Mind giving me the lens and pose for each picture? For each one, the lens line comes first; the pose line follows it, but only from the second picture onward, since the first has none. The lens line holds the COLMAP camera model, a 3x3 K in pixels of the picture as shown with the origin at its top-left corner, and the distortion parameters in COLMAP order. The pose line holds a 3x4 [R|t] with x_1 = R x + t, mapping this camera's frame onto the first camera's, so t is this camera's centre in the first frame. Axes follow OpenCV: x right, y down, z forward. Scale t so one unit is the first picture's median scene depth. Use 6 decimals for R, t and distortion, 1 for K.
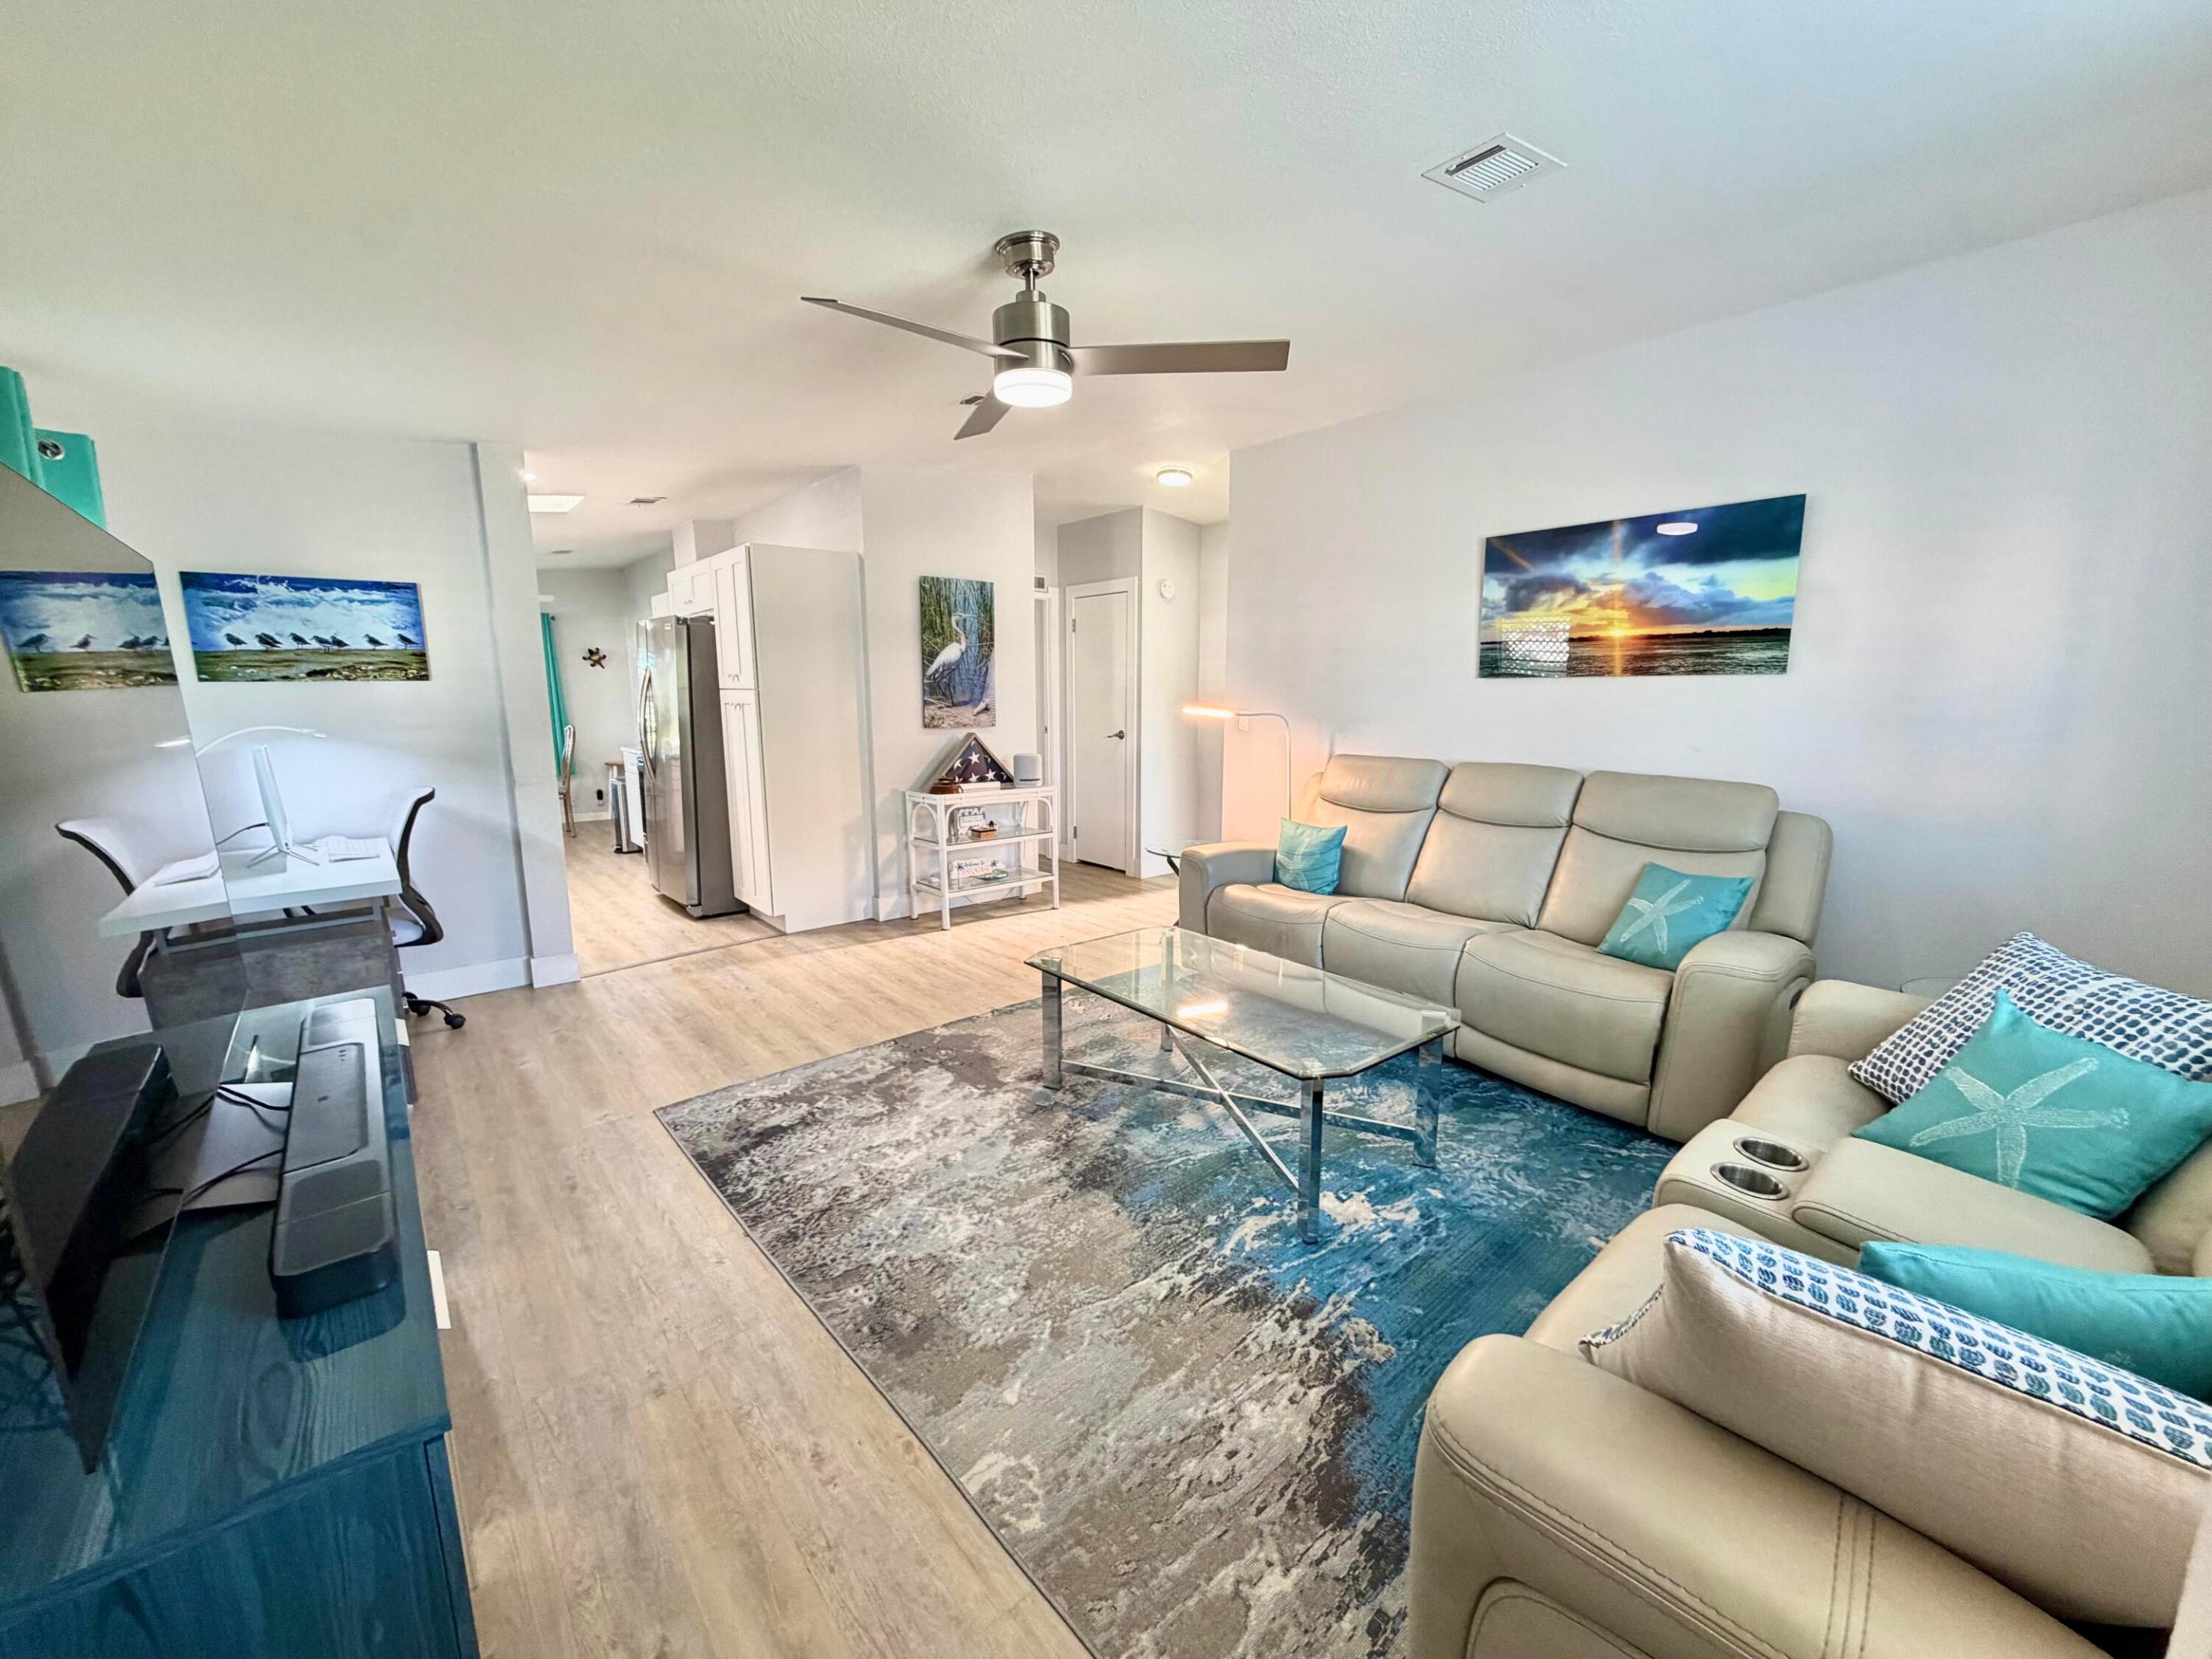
lens RADIAL K [[881.3, 0, 1097.9], [0, 881.3, 831.5], [0, 0, 1]] dist [0.000087, 0.000356]
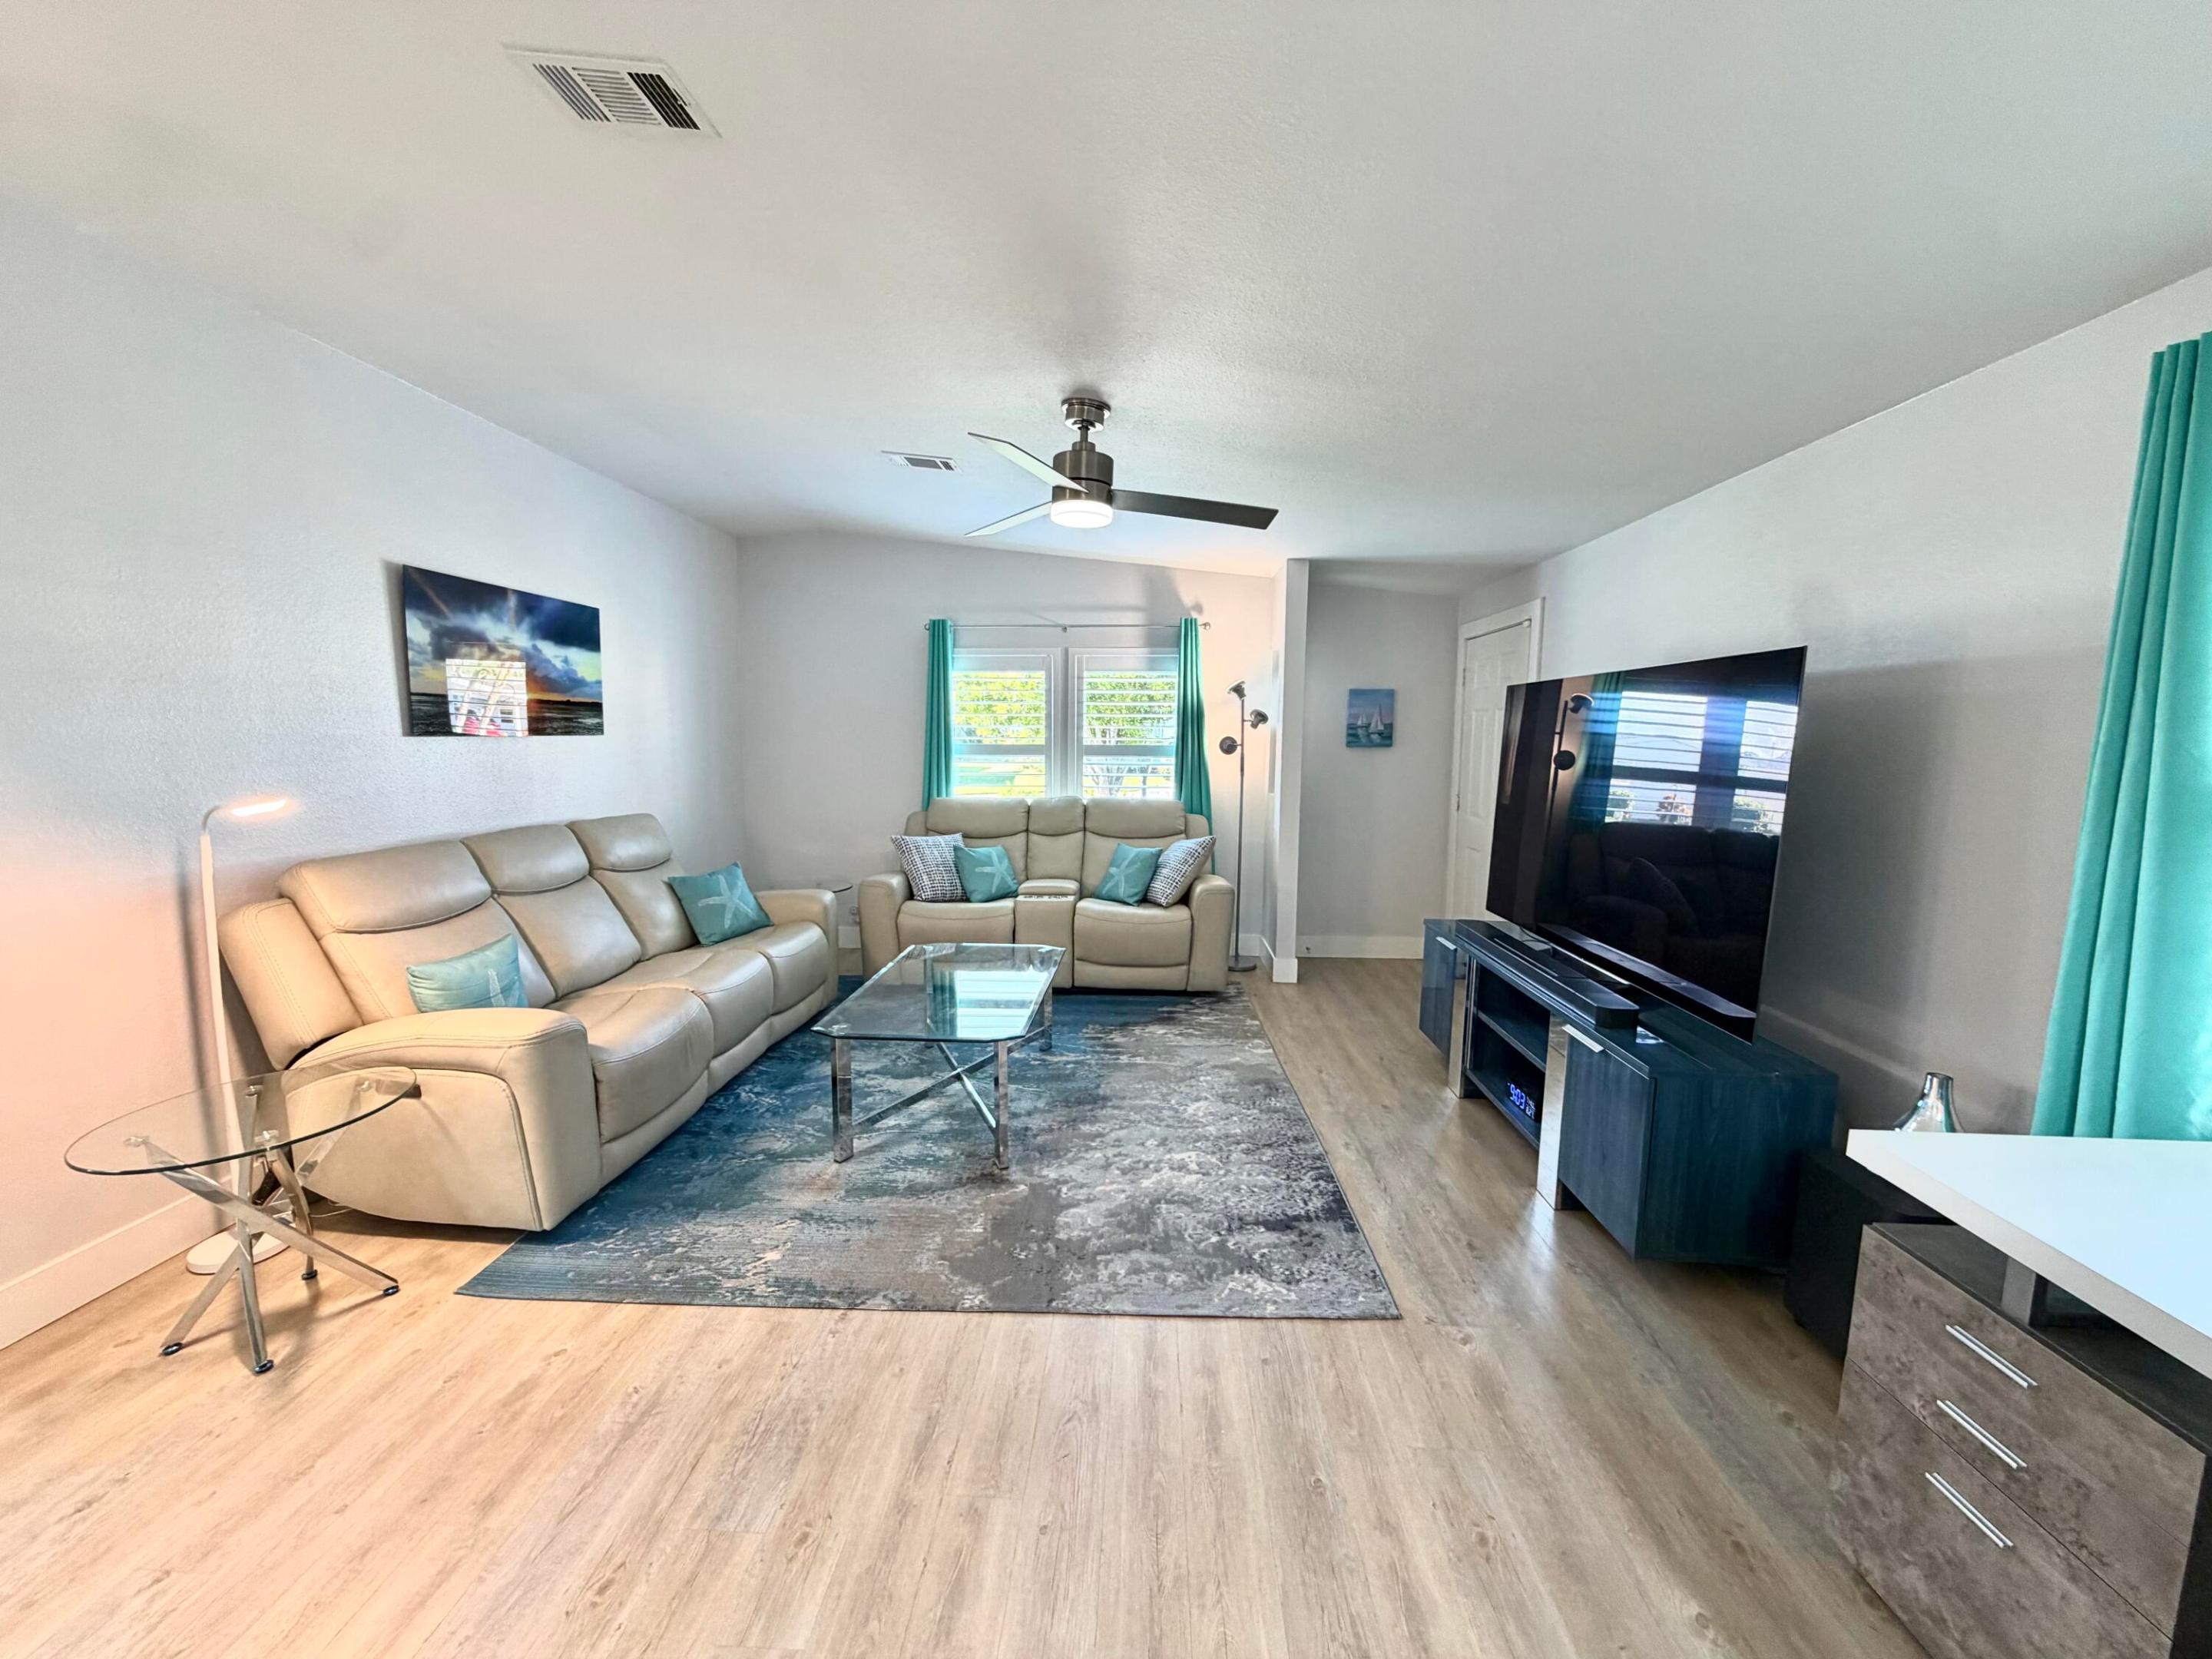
lens RADIAL K [[881.3, 0, 1097.9], [0, 881.3, 831.5], [0, 0, 1]] dist [0.000087, 0.000356]
pose [[-0.730050, -0.074999, 0.679266, -0.719611], [0.108005, 0.968806, 0.223047, -0.252611], [-0.674805, 0.236199, -0.699177, 1.451658]]
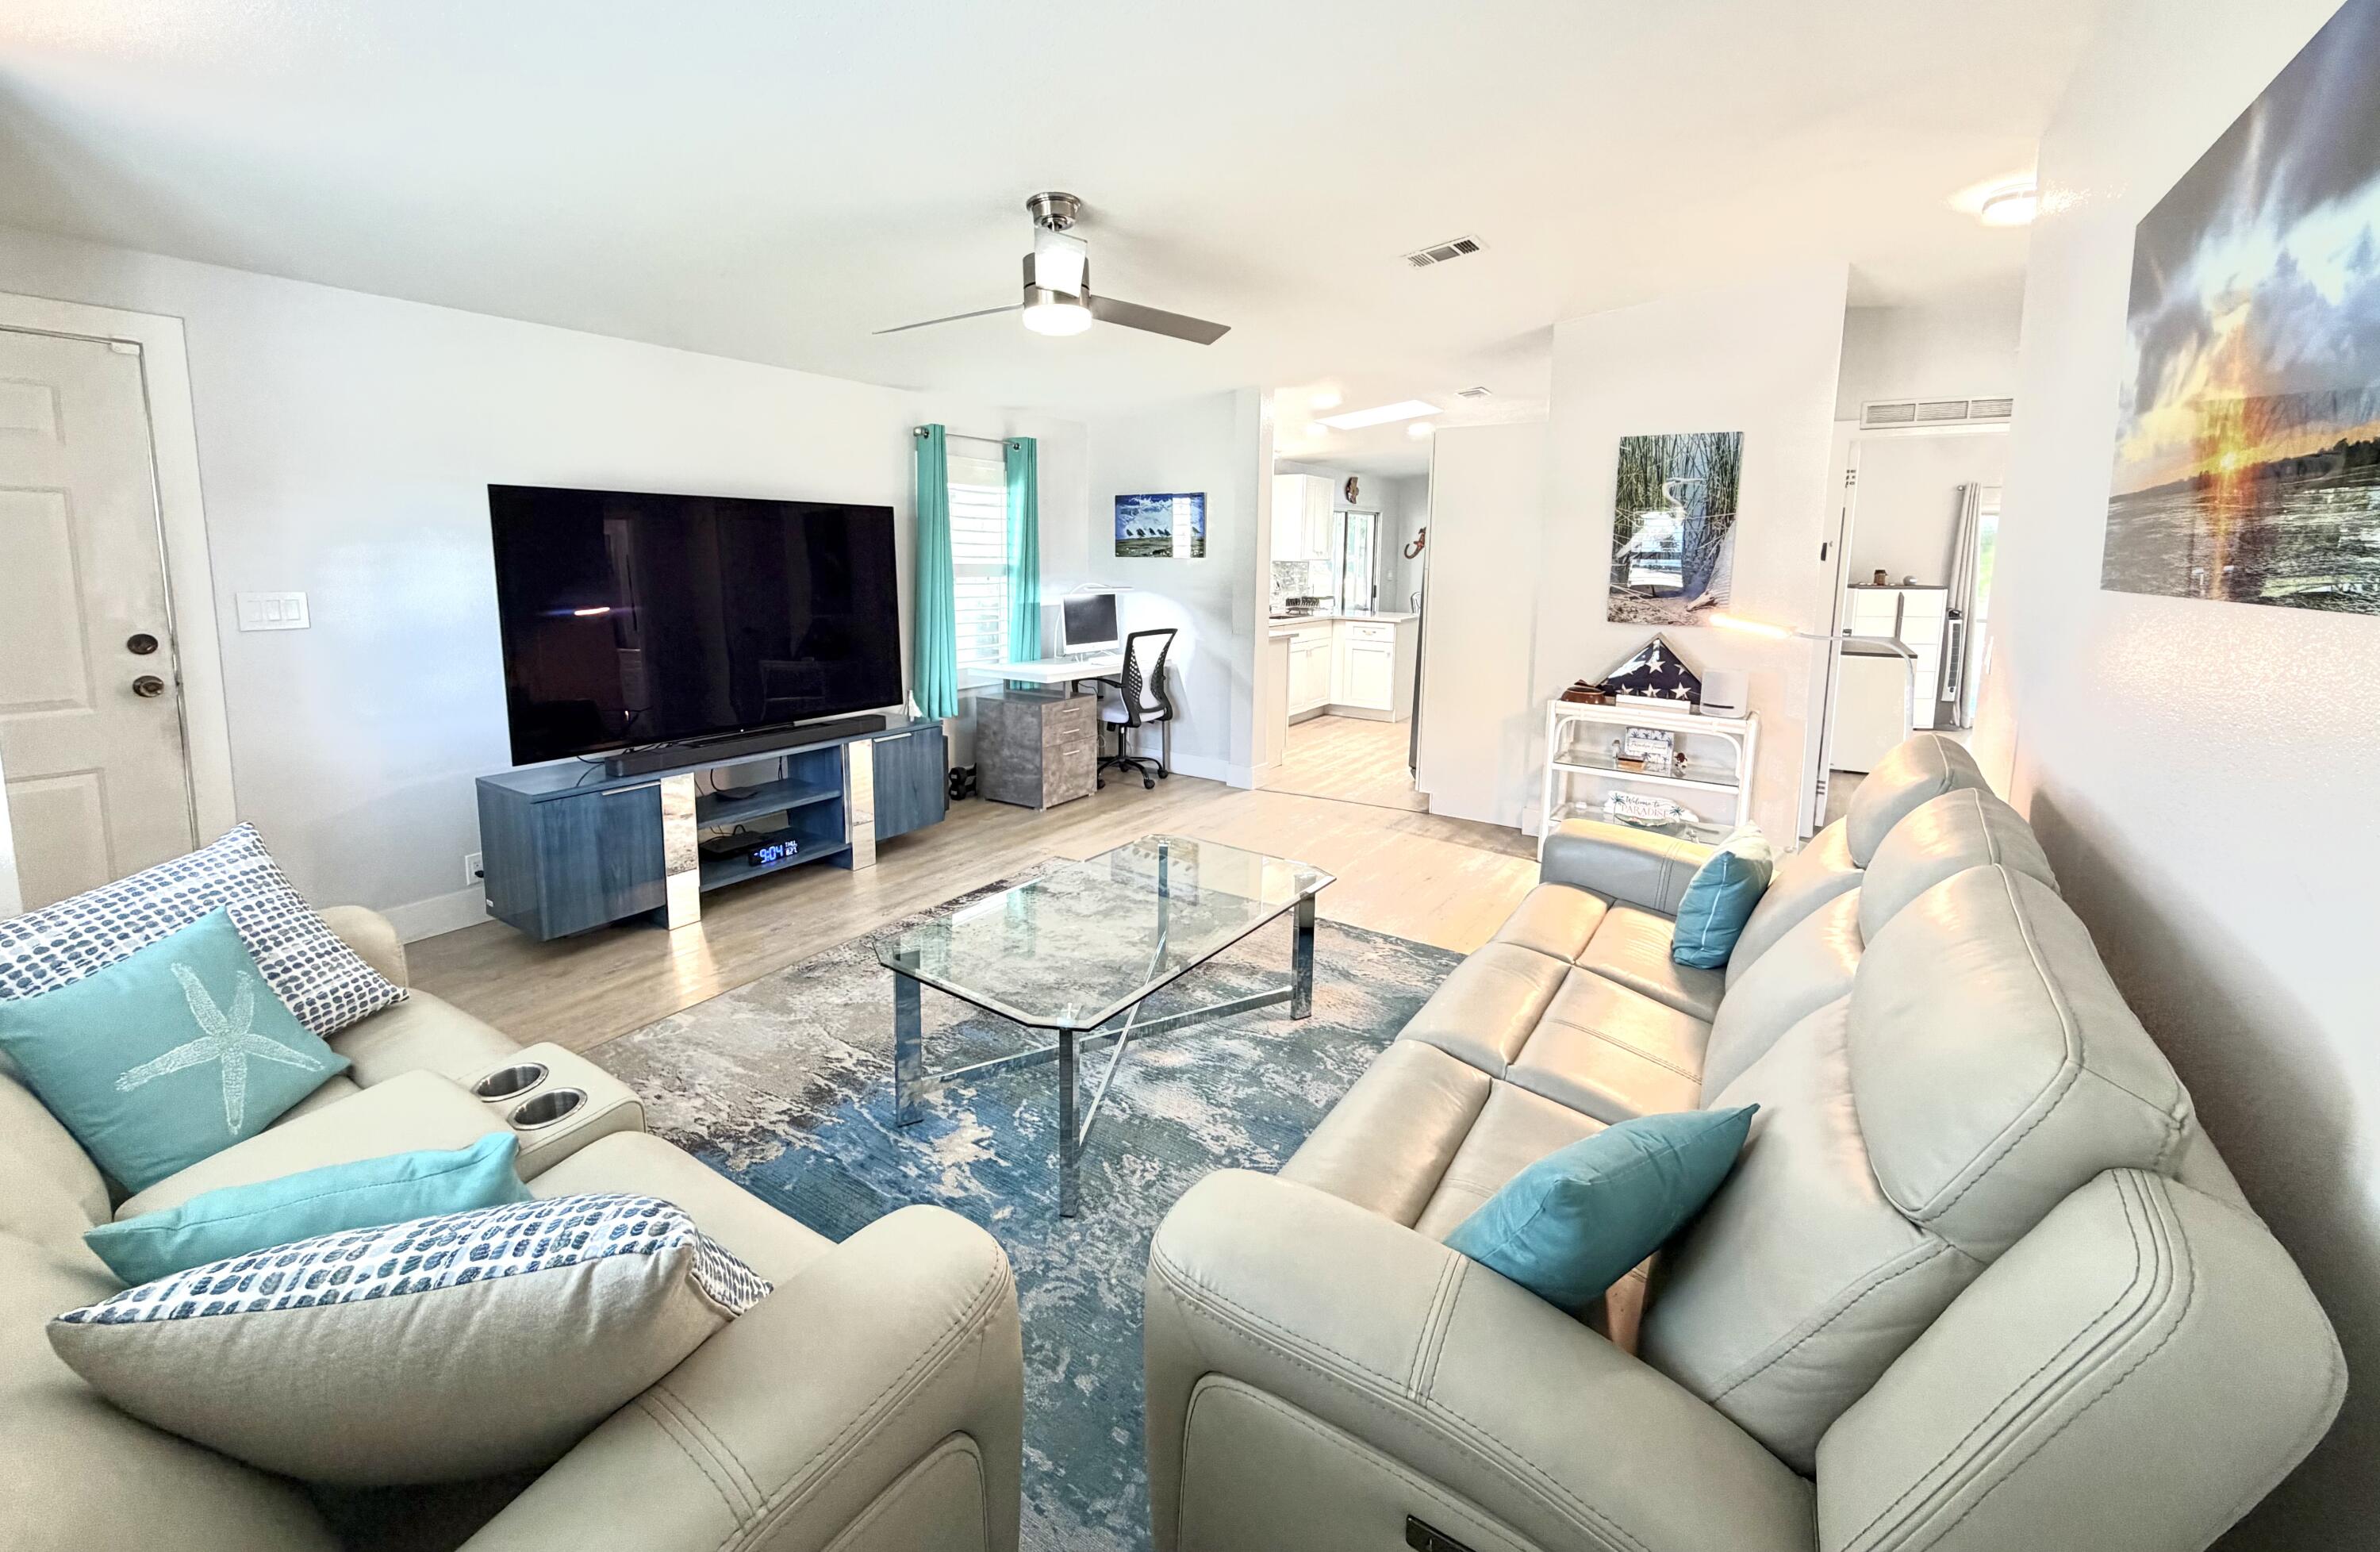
lens RADIAL K [[948.4, 0, 1181.0], [0, 948.4, 660.5], [0, 0, 1]] dist [-0.000104, 0.000110]
pose [[0.278597, 0.117788, -0.953158, 0.900977], [-0.169574, 0.982891, 0.071897, -0.130901], [0.945319, 0.141601, 0.293805, 0.626861]]
